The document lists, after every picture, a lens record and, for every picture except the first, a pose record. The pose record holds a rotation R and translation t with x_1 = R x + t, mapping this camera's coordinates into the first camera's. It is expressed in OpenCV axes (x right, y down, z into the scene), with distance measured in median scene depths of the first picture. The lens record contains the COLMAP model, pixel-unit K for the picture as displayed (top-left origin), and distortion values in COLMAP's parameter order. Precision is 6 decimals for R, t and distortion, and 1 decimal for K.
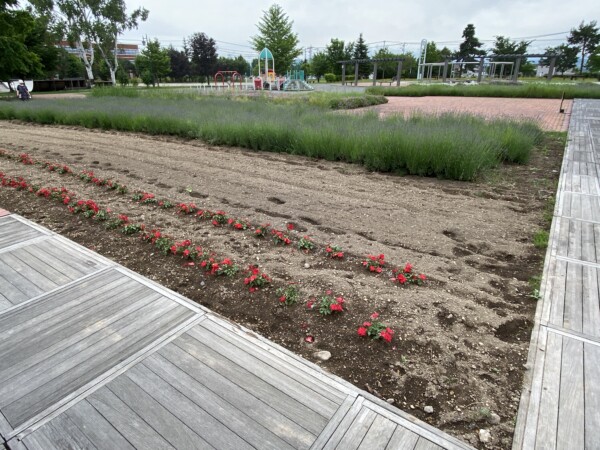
lens RADIAL K [[351.8, 0, 300.0], [0, 351.8, 225.0], [0, 0, 1]] dist [-0.001422, -0.002003]
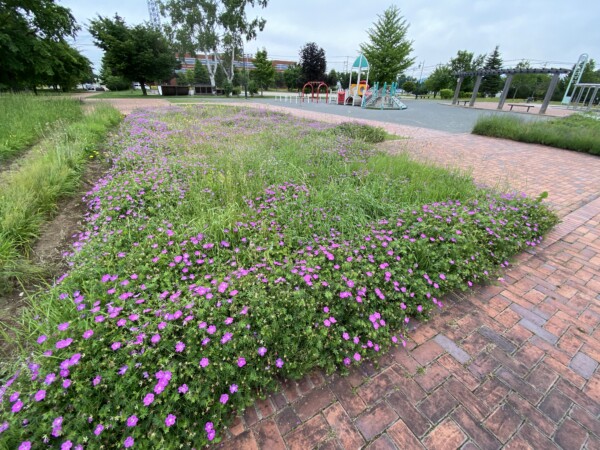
lens RADIAL K [[256.8, 0, 300.0], [0, 256.8, 225.0], [0, 0, 1]] dist [0.000931, -0.010510]
pose [[0.911537, 0.219200, -0.347924, 0.057543], [-0.187947, 0.974620, 0.121624, -0.118073], [0.365753, -0.045474, 0.929600, 0.277875]]
